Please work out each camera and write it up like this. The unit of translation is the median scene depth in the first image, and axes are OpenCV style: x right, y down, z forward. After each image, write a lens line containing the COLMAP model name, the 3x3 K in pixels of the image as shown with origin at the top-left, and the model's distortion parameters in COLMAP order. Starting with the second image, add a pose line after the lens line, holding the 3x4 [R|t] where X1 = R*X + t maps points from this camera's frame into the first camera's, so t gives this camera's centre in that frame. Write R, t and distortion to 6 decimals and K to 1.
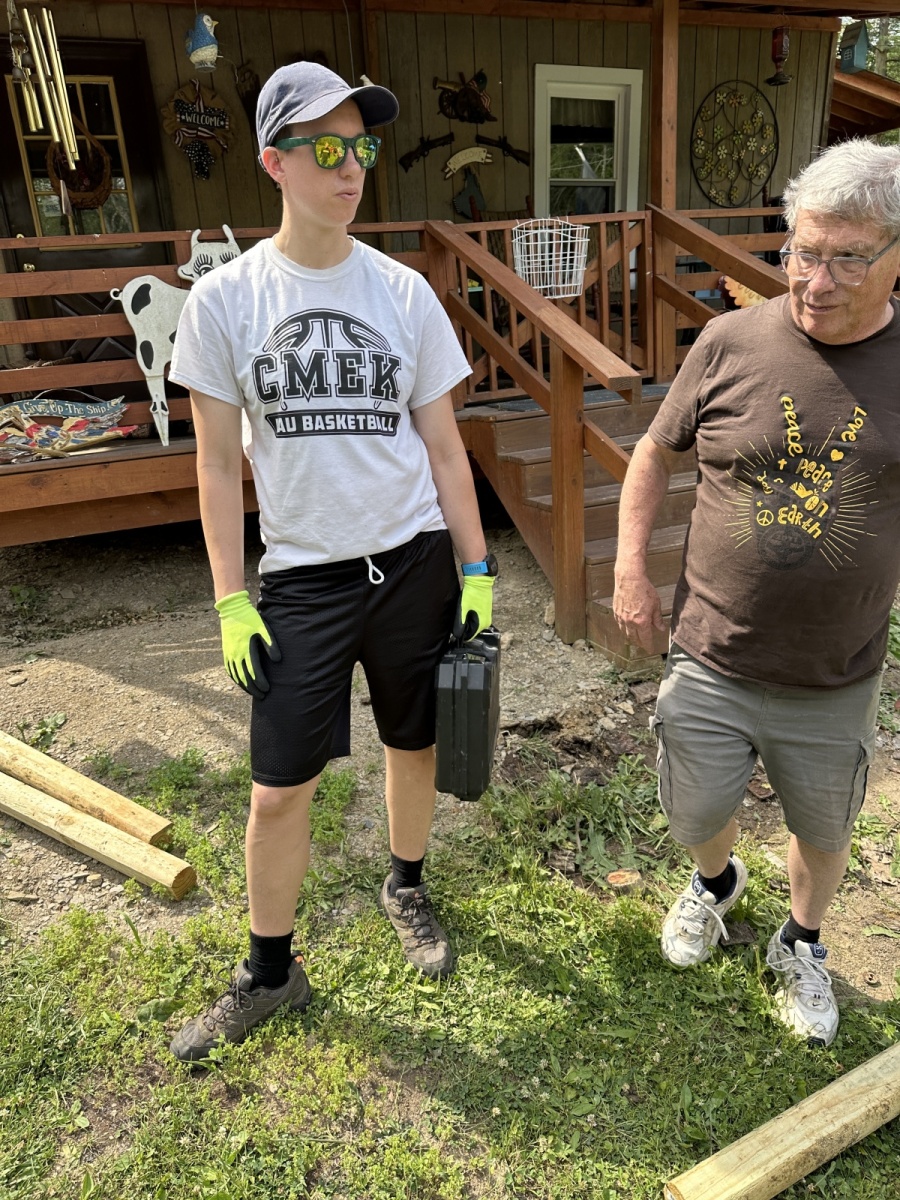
lens RADIAL K [[823.2, 0, 448.8], [0, 823.2, 612.3], [0, 0, 1]] dist [-0.003222, -0.003852]
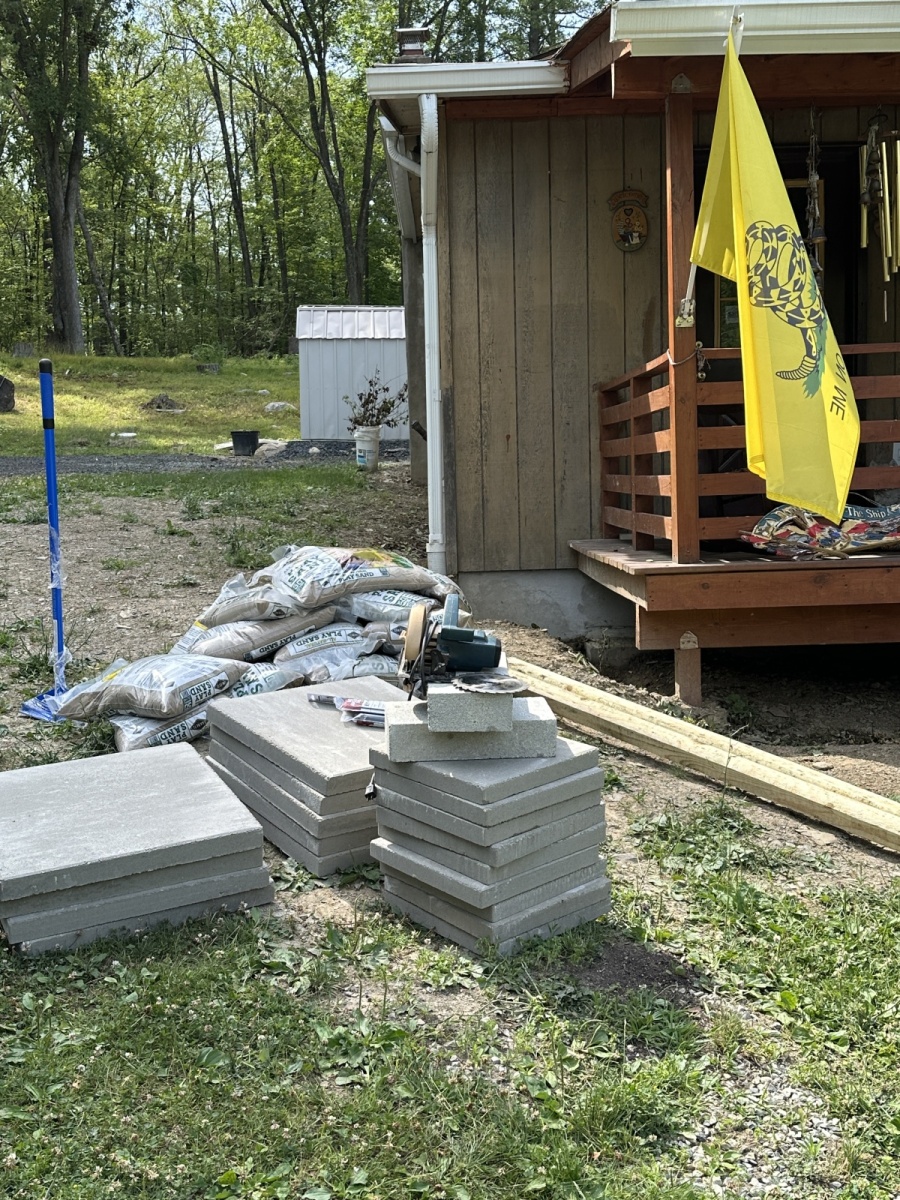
lens RADIAL K [[1307.1, 0, 450.0], [0, 1307.1, 600.0], [0, 0, 1]] dist [0.082081, -0.025263]
pose [[0.934681, 0.076515, -0.347156, -0.346085], [-0.154309, 0.967088, -0.202310, 0.231691], [0.320250, 0.242665, 0.915726, -0.524990]]
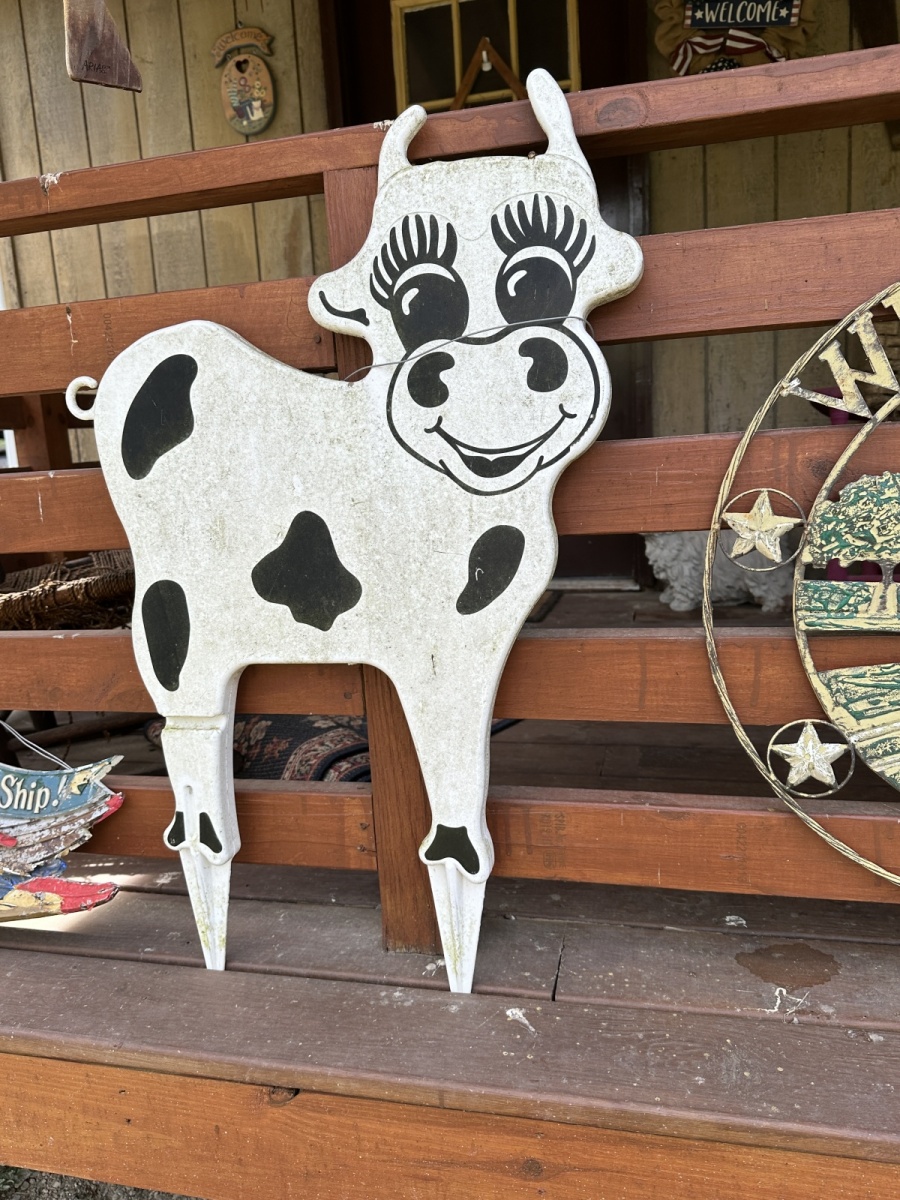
lens RADIAL K [[882.1, 0, 478.6], [0, 882.1, 599.9], [0, 0, 1]] dist [0.047477, -0.065935]
pose [[0.813758, 0.129155, -0.566672, -0.139067], [-0.197248, 0.978501, -0.060235, -0.319837], [0.546710, 0.160792, 0.821739, 0.816315]]
